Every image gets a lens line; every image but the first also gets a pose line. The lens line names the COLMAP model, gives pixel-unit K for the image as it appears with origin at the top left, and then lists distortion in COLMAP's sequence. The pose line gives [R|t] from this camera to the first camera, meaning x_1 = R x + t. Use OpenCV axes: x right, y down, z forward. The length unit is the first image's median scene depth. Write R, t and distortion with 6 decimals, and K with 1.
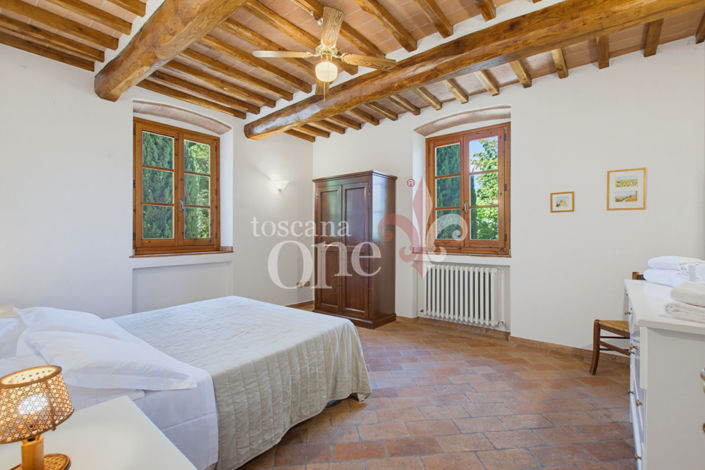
lens RADIAL K [[326.7, 0, 352.5], [0, 326.7, 235.0], [0, 0, 1]] dist [0.000091, 0.000147]
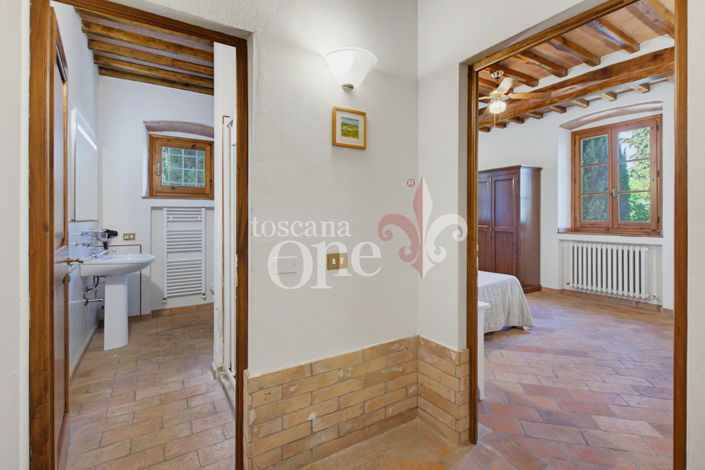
lens RADIAL K [[299.7, 0, 369.1], [0, 299.7, 217.4], [0, 0, 1]] dist [-0.002347, -0.000781]
pose [[0.936566, -0.001721, -0.350487, -0.081371], [0.001618, 0.999999, -0.000588, -0.000679], [0.350487, -0.000016, 0.936568, -0.257023]]
